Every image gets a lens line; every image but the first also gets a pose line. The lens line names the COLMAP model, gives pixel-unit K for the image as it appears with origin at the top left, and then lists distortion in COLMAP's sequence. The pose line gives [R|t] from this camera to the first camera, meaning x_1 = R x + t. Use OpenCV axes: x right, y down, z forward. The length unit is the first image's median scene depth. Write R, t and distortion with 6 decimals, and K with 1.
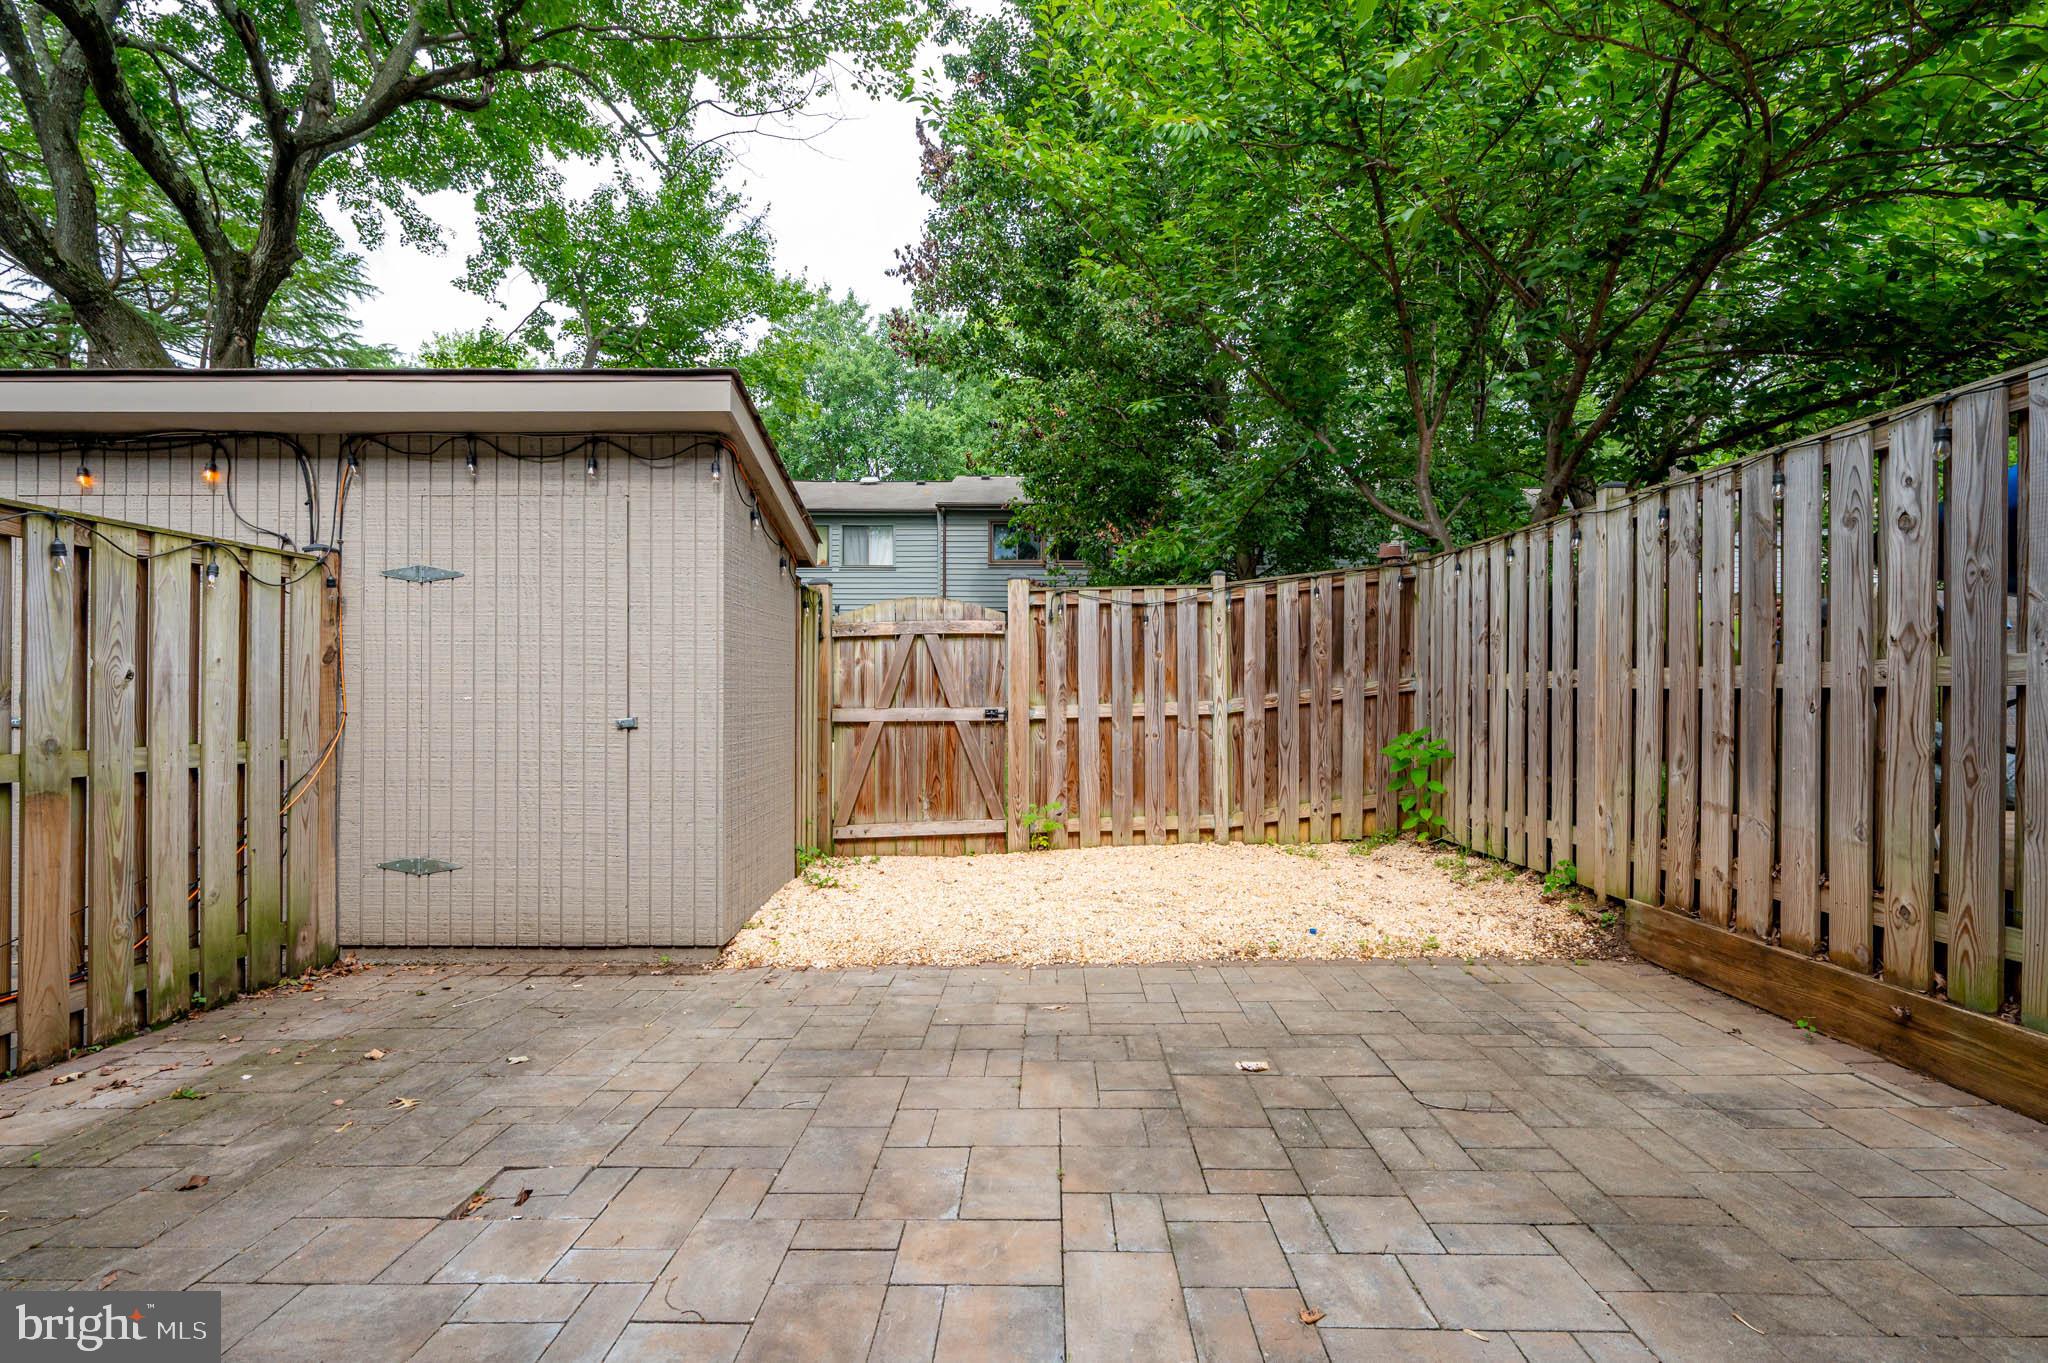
lens RADIAL K [[918.9, 0, 1035.4], [0, 918.9, 683.4], [0, 0, 1]] dist [-0.000921, 0.000006]
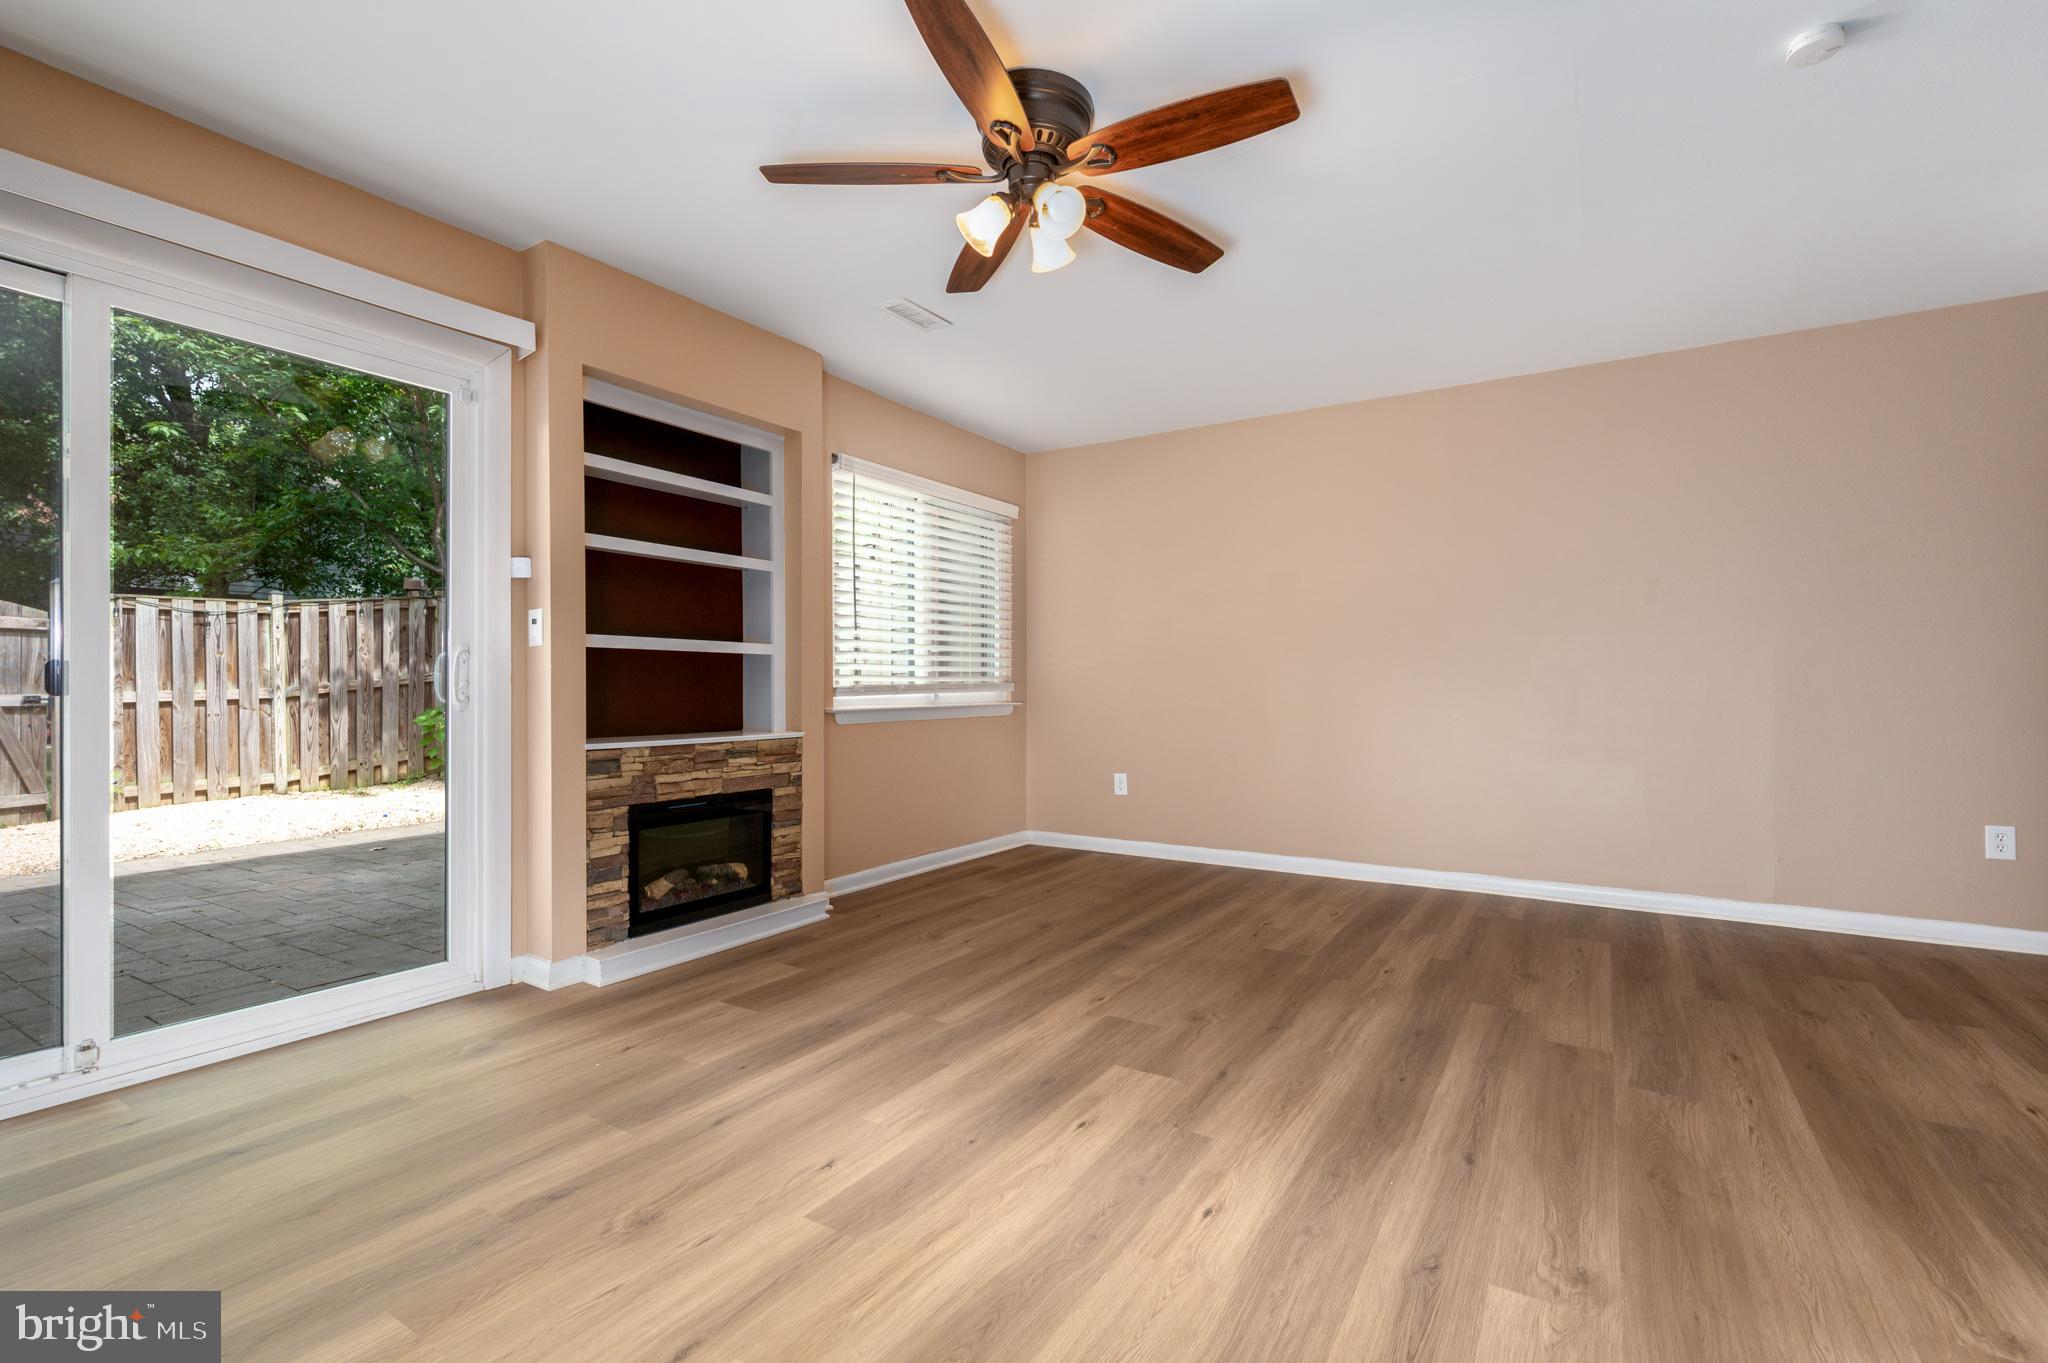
lens RADIAL K [[908.7, 0, 1025.2], [0, 908.7, 690.8], [0, 0, 1]] dist [-0.000006, -0.000098]
pose [[0.539080, -0.004478, 0.842242, -0.332514], [0.004631, 0.999987, 0.002353, 0.024674], [-0.842242, 0.002632, 0.539094, -0.641209]]
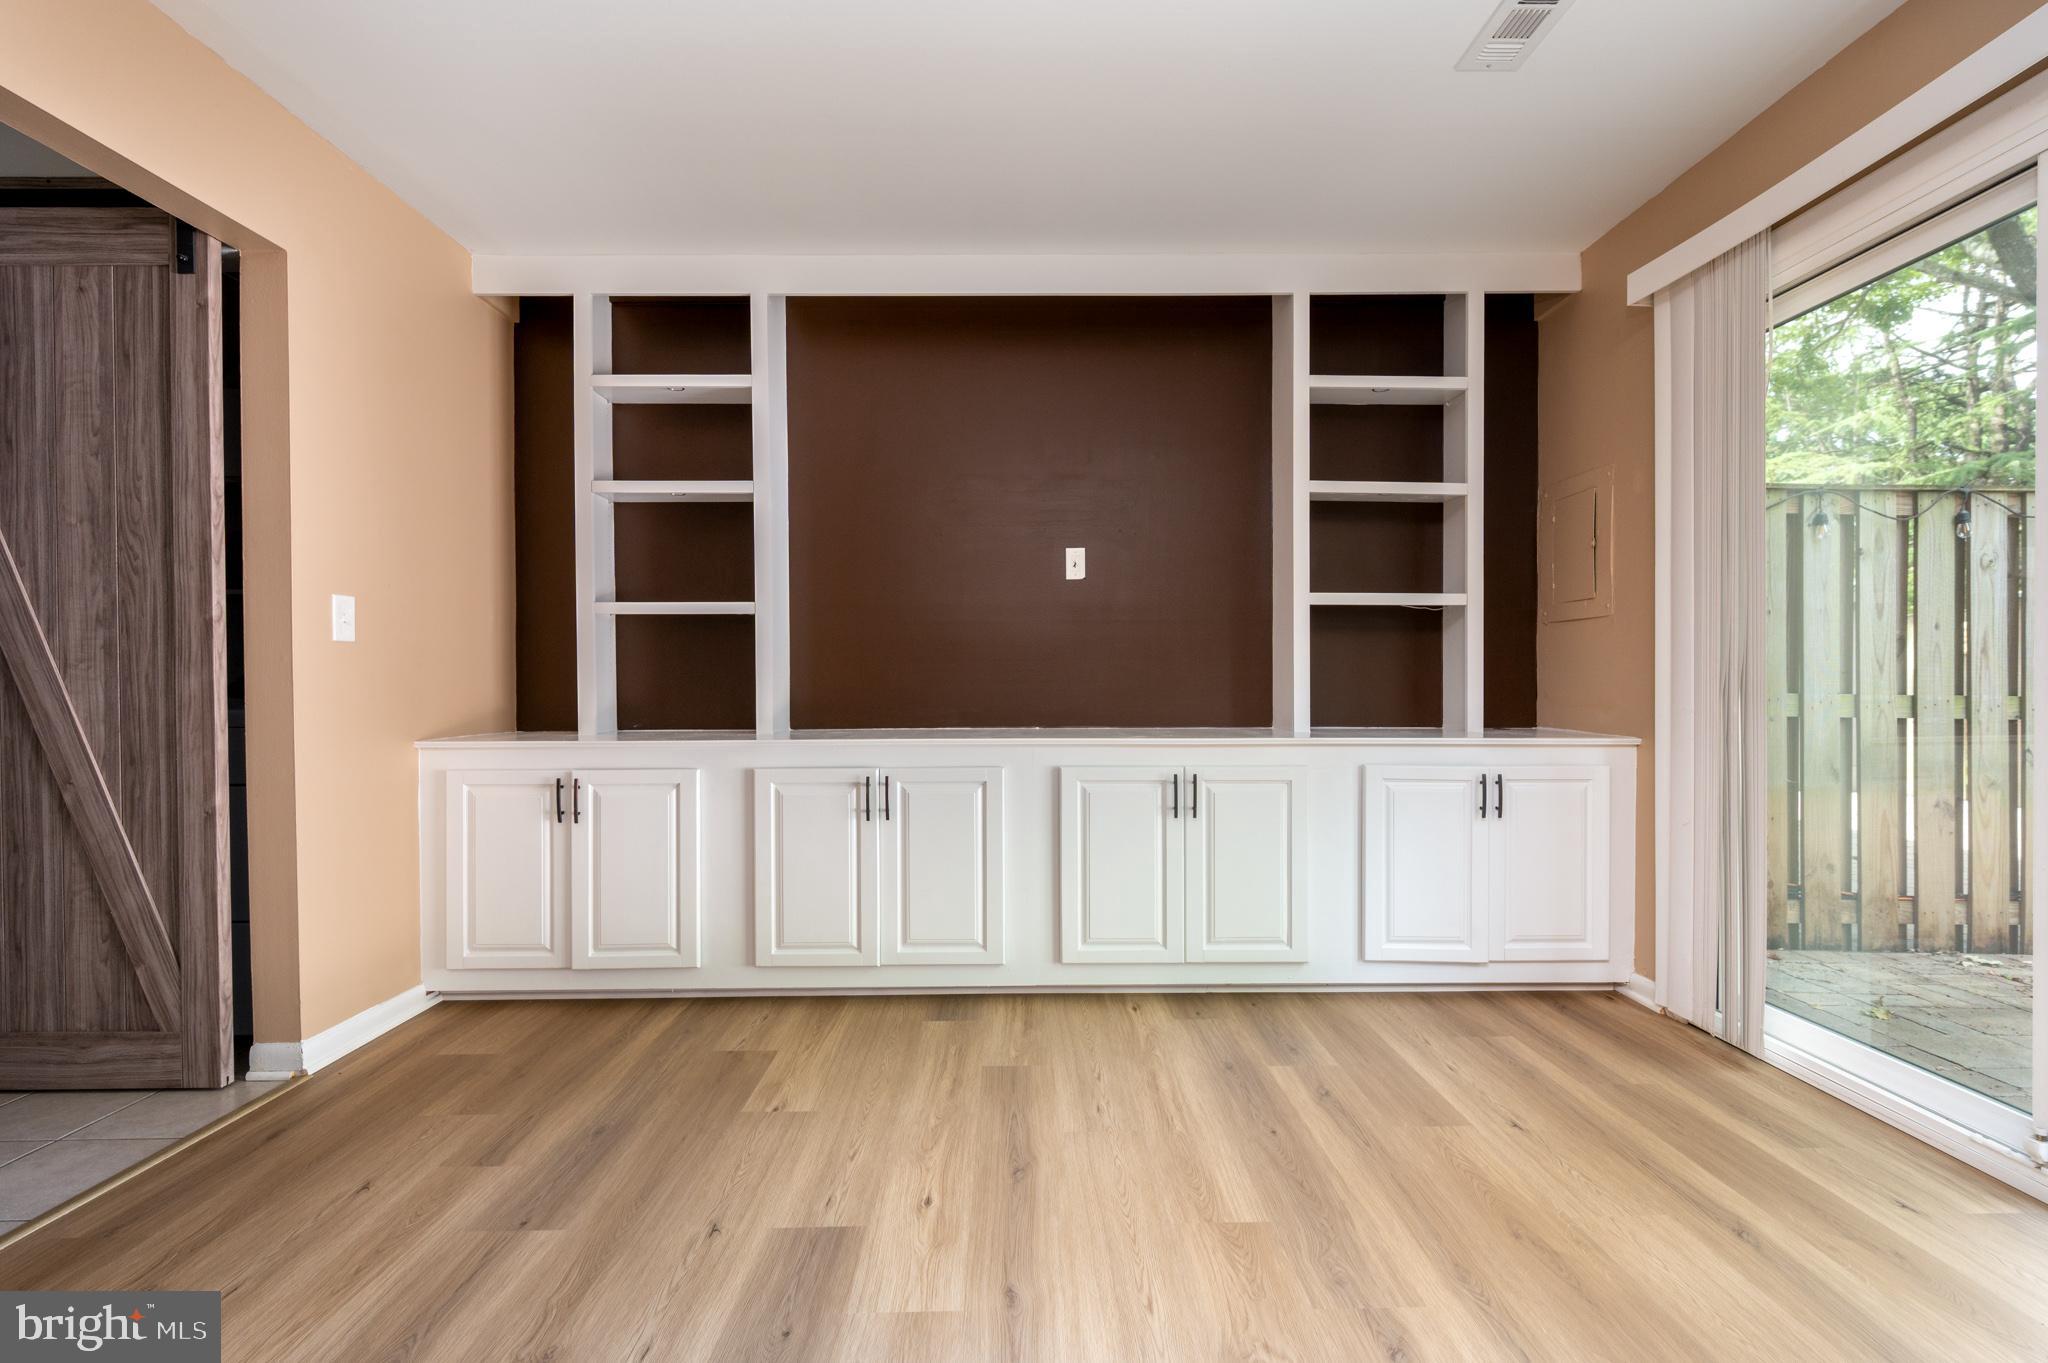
lens RADIAL K [[911.5, 0, 1029.4], [0, 911.5, 691.7], [0, 0, 1]] dist [0.000081, -0.000033]
pose [[0.013787, 0.006809, -0.999882, 0.028190], [0.001657, 0.999975, 0.006832, 0.024447], [0.999904, -0.001751, 0.013775, -0.460111]]
